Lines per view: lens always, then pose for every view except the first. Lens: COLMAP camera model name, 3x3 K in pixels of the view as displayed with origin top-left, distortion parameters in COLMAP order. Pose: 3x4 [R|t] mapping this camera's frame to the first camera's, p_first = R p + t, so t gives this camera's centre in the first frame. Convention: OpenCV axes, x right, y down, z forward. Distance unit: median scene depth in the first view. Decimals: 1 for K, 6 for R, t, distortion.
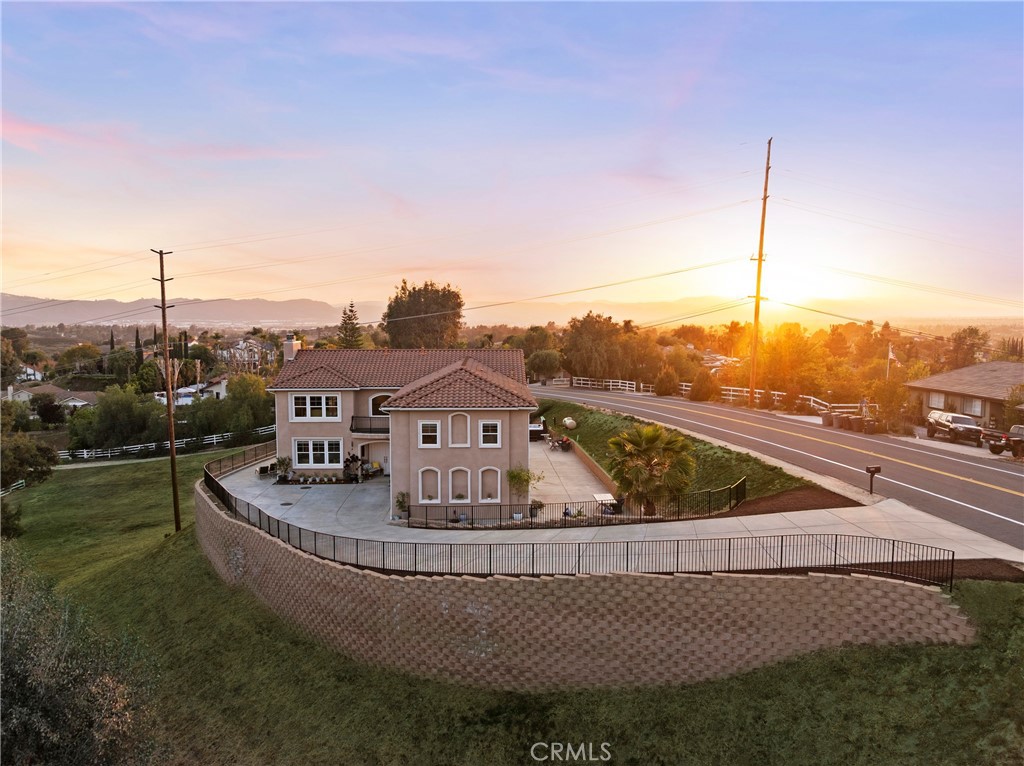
lens RADIAL K [[723.8, 0, 515.1], [0, 723.8, 383.2], [0, 0, 1]] dist [-0.038671, -0.003110]
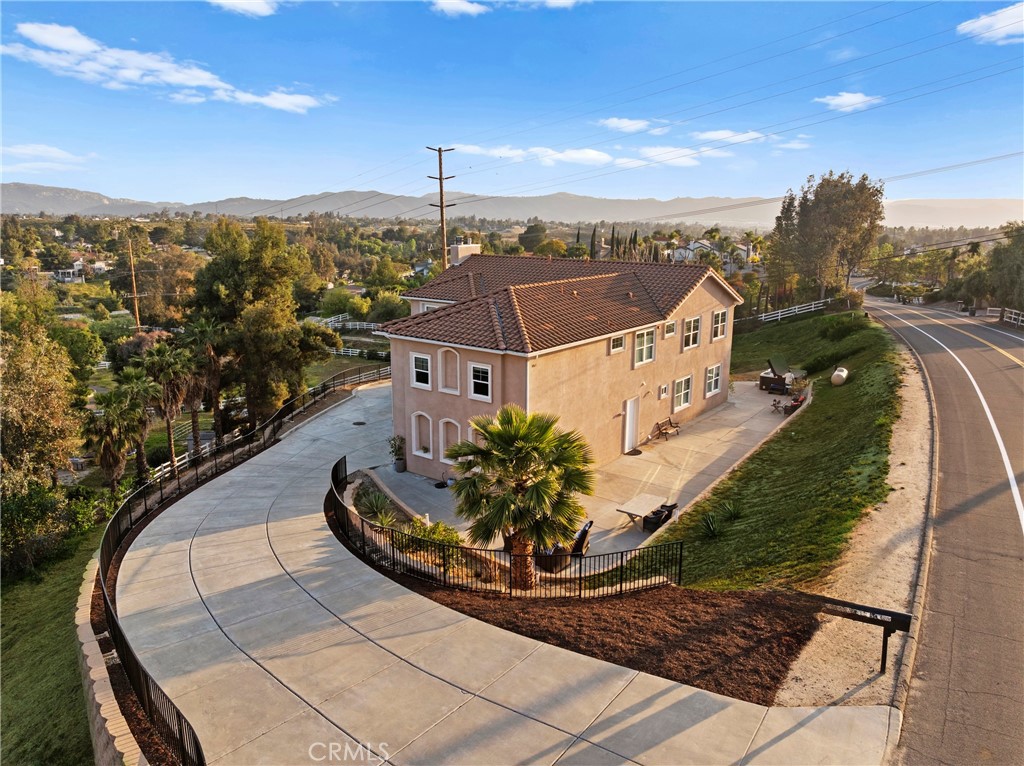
lens RADIAL K [[727.2, 0, 517.8], [0, 727.2, 380.8], [0, 0, 1]] dist [-0.047918, 0.017305]
pose [[0.771263, 0.144991, -0.619783, 0.358279], [-0.062096, 0.986205, 0.153438, -0.036980], [0.633480, -0.079855, 0.769627, 0.362622]]
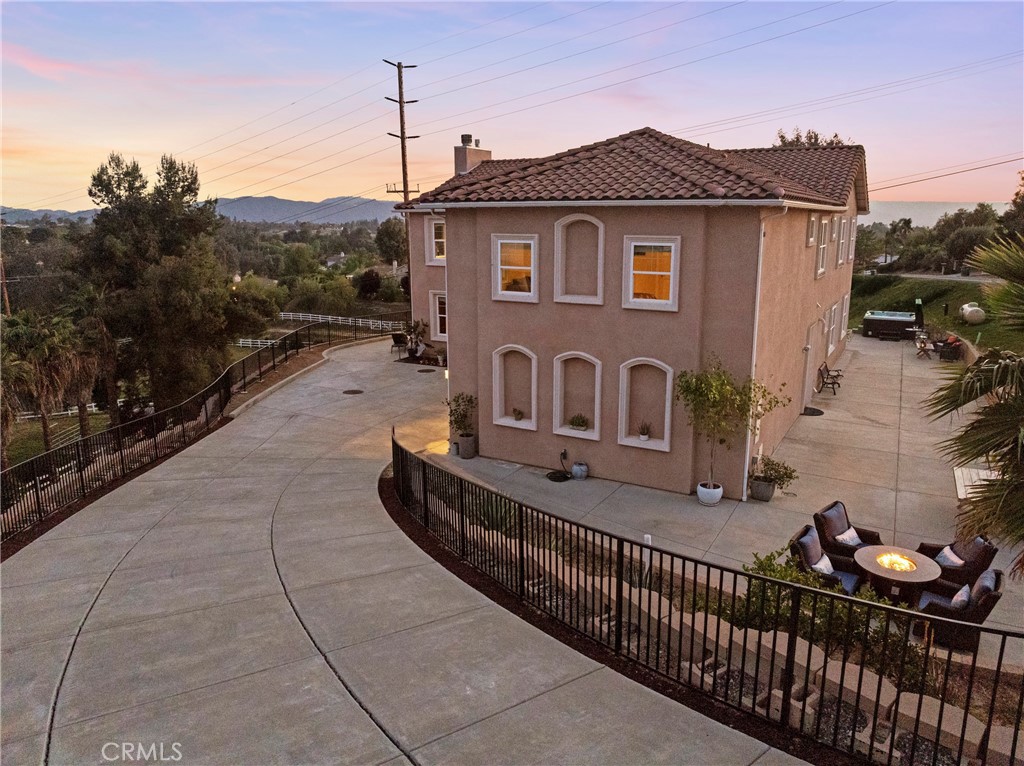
lens RADIAL K [[714.4, 0, 512.0], [0, 714.4, 383.0], [0, 0, 1]] dist [-0.034802, 0.001495]
pose [[0.845806, 0.116546, -0.520605, 0.084826], [-0.044917, 0.987938, 0.148191, 0.059351], [0.531596, -0.101957, 0.840839, 0.504328]]
